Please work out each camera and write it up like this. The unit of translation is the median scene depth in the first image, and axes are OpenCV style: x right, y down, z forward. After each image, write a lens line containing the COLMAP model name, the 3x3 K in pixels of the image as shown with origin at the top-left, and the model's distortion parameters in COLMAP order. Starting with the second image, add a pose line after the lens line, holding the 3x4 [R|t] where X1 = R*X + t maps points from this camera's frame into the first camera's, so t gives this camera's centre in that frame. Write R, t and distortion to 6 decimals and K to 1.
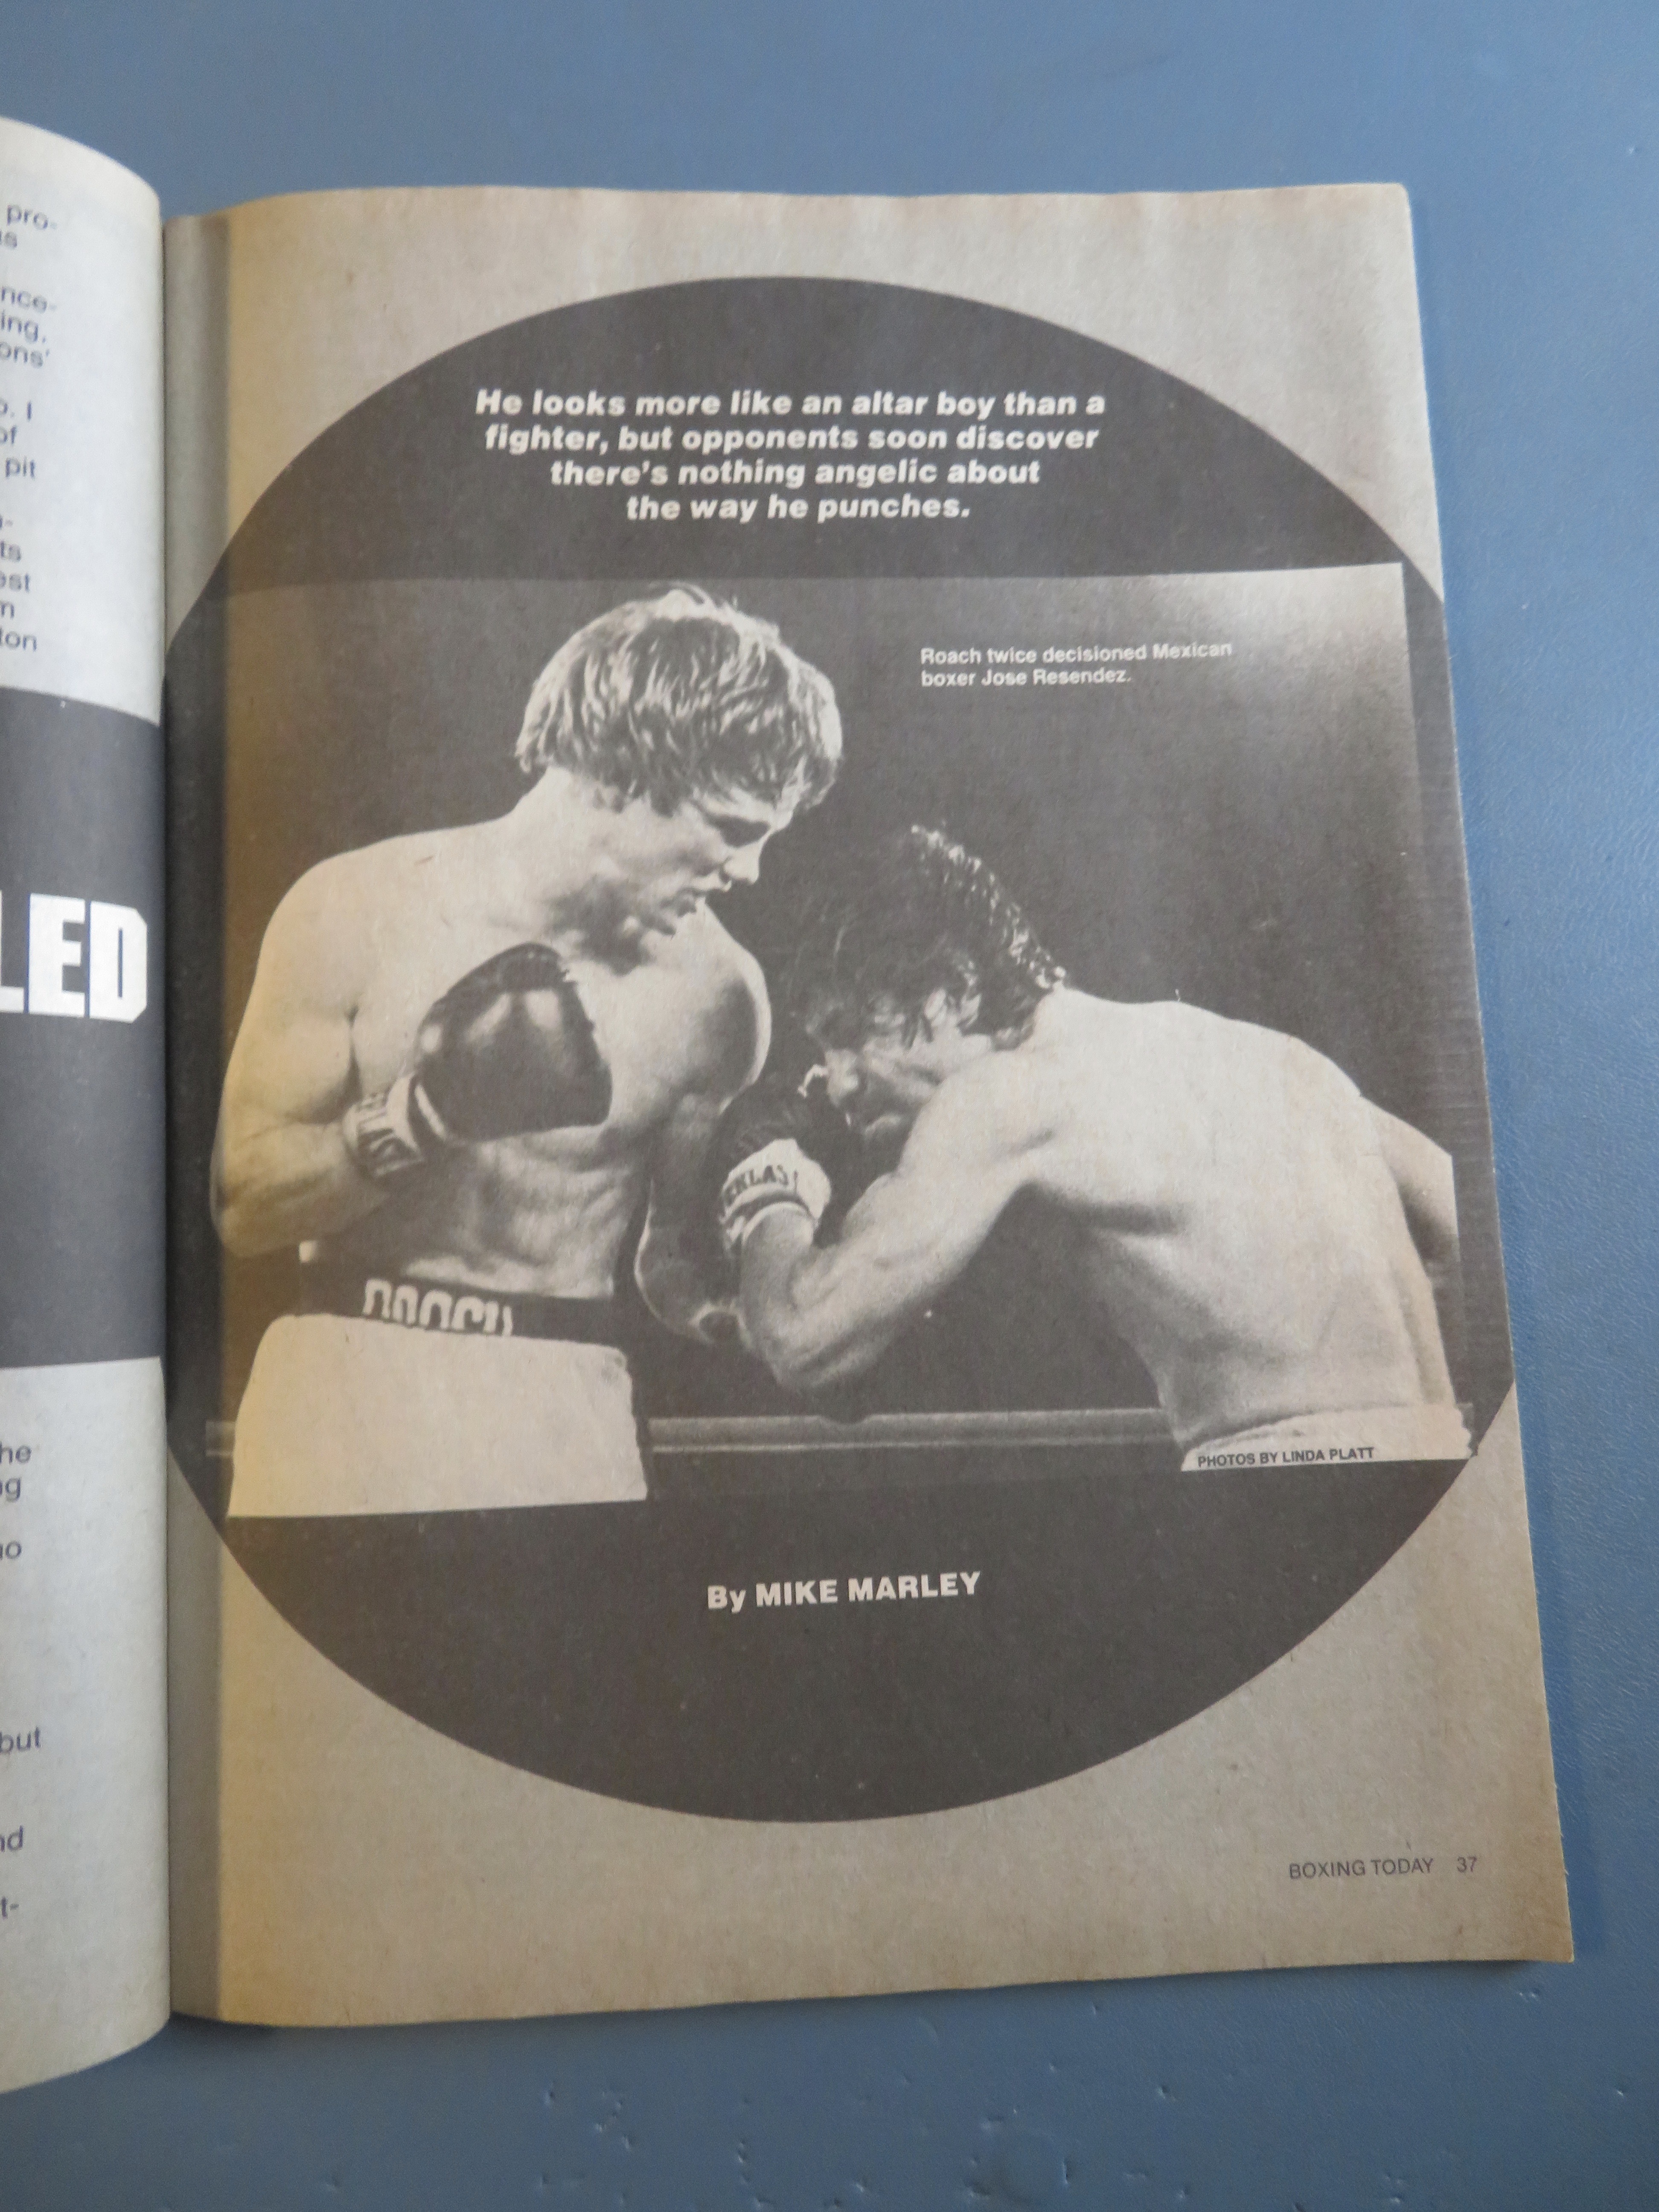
lens RADIAL K [[1710.5, 0, 829.5], [0, 1710.5, 1106.0], [0, 0, 1]] dist [0.003302, -0.004953]
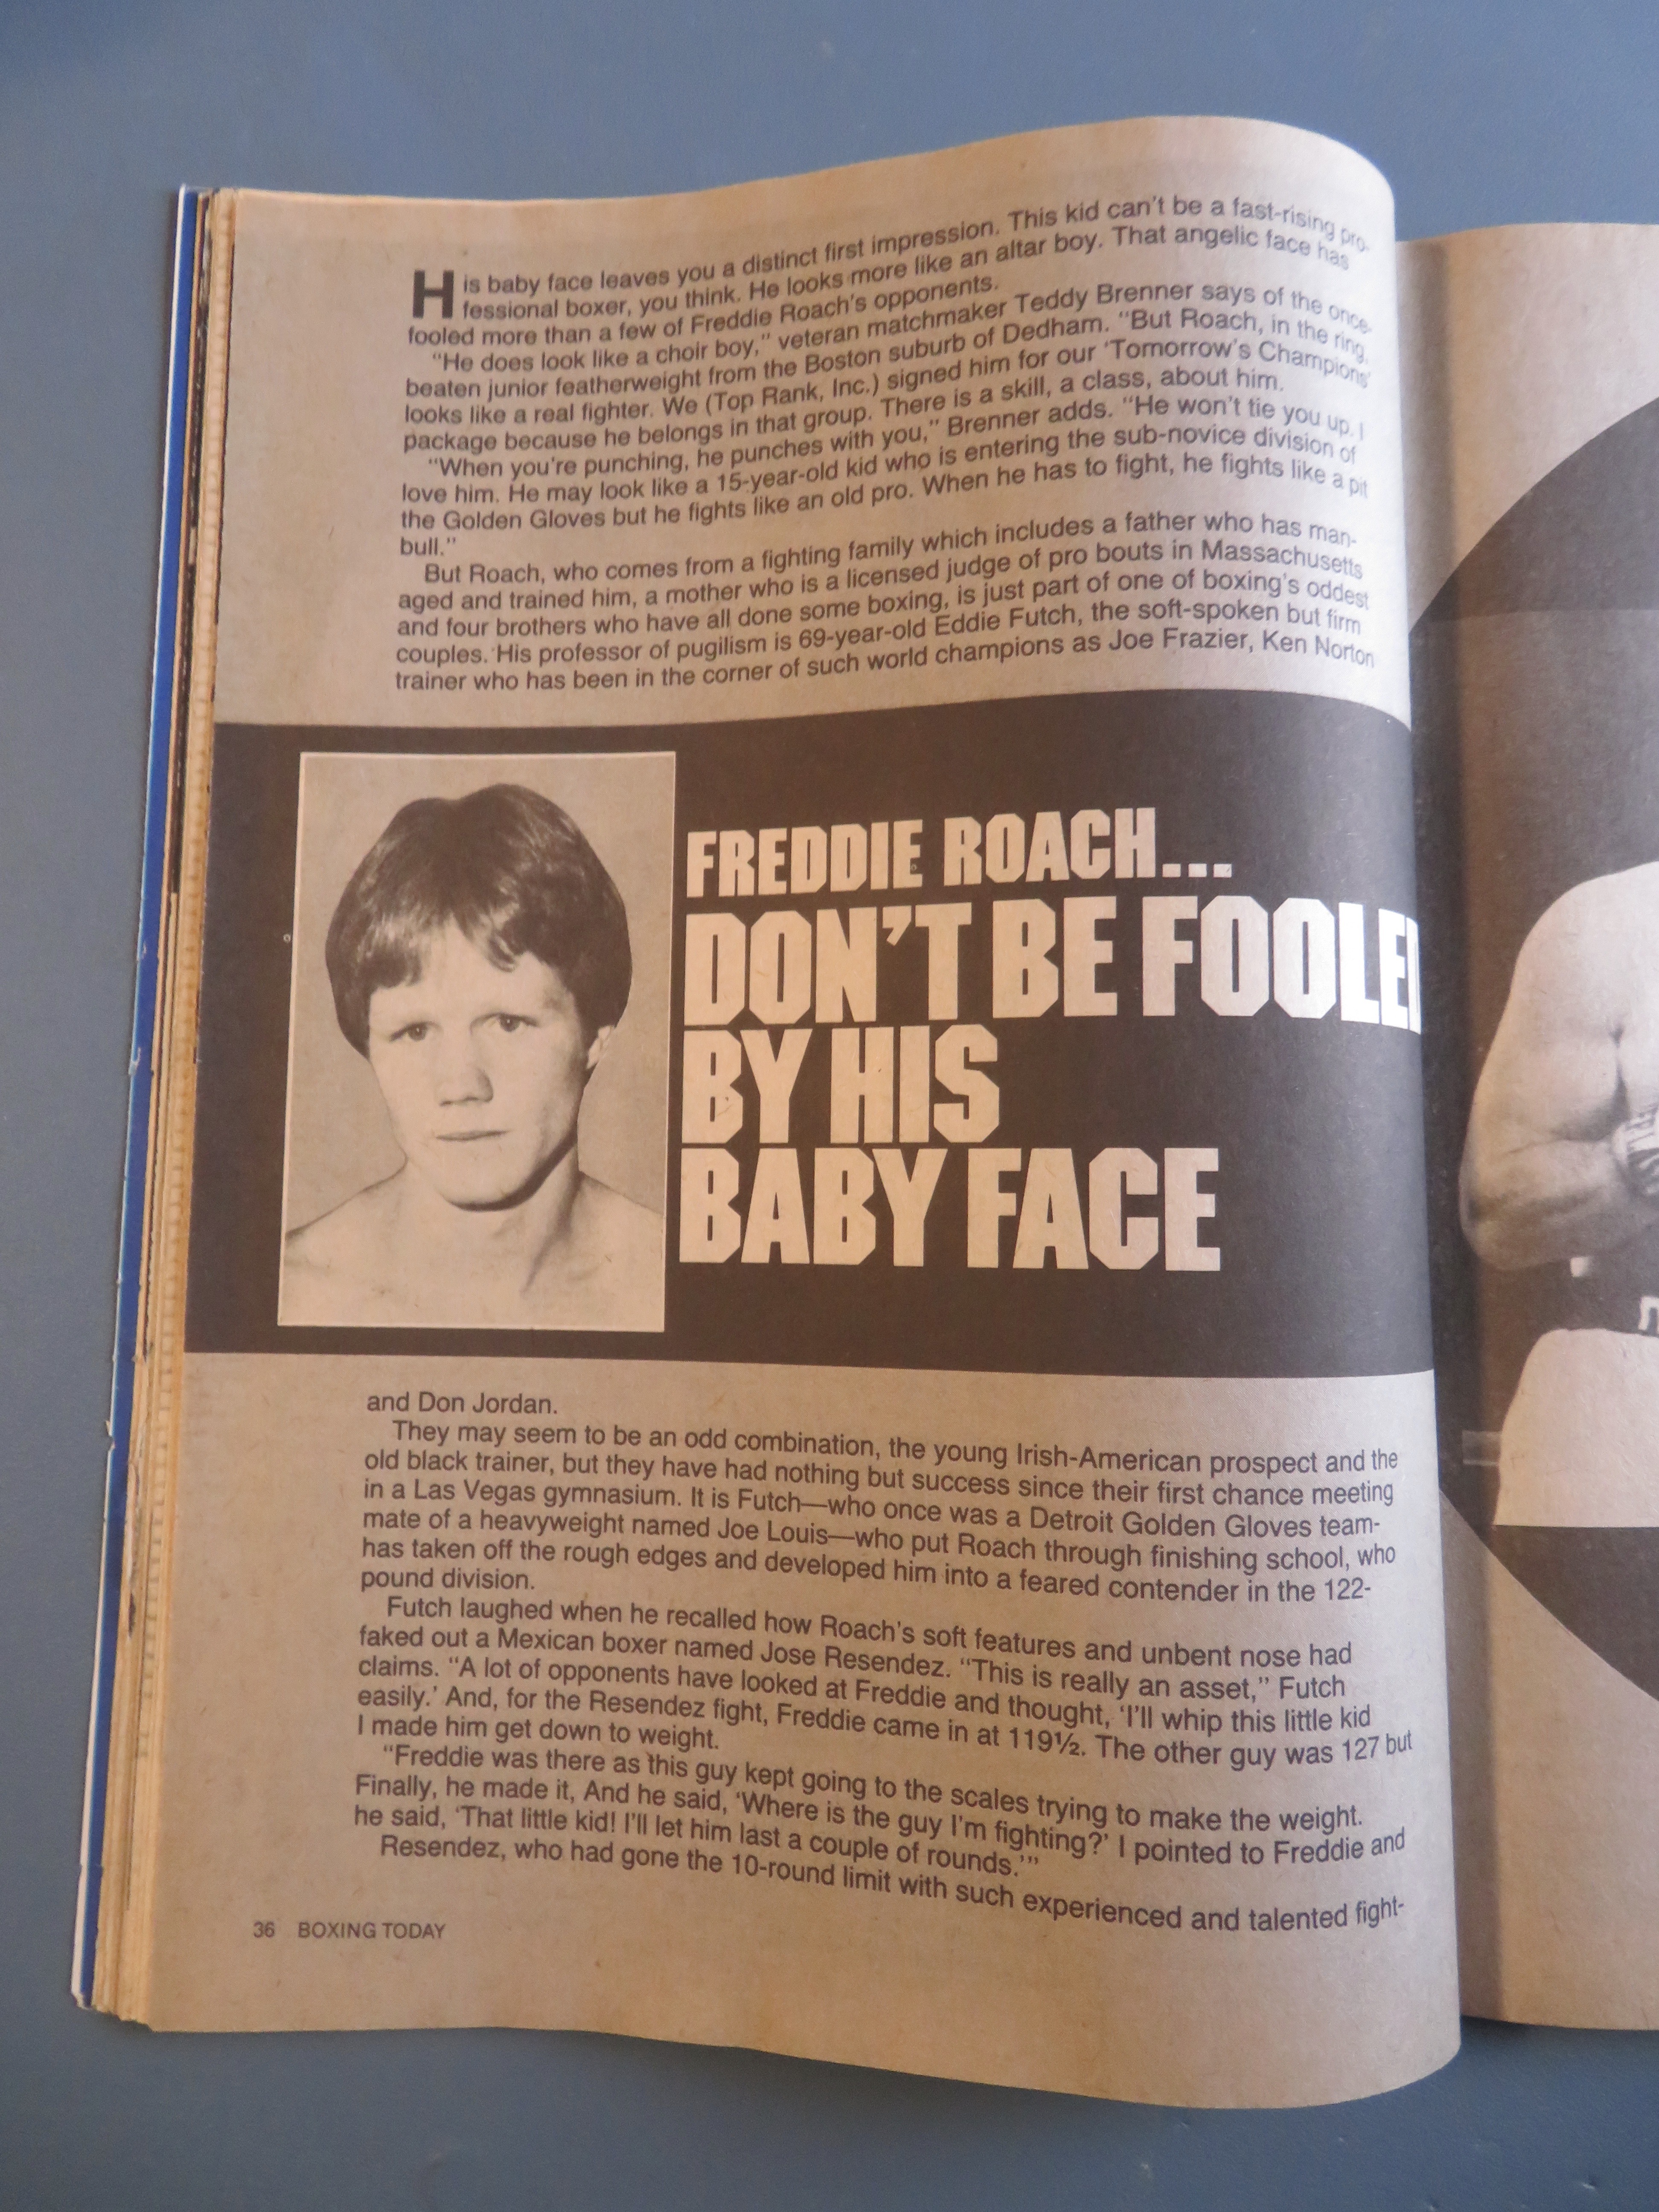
lens RADIAL K [[1710.5, 0, 829.5], [0, 1710.5, 1106.0], [0, 0, 1]] dist [0.003302, -0.004953]
pose [[0.998200, 0.030701, 0.051523, -0.801384], [-0.030774, 0.999526, 0.000630, 0.002518], [-0.051480, -0.002215, 0.998672, 0.006729]]
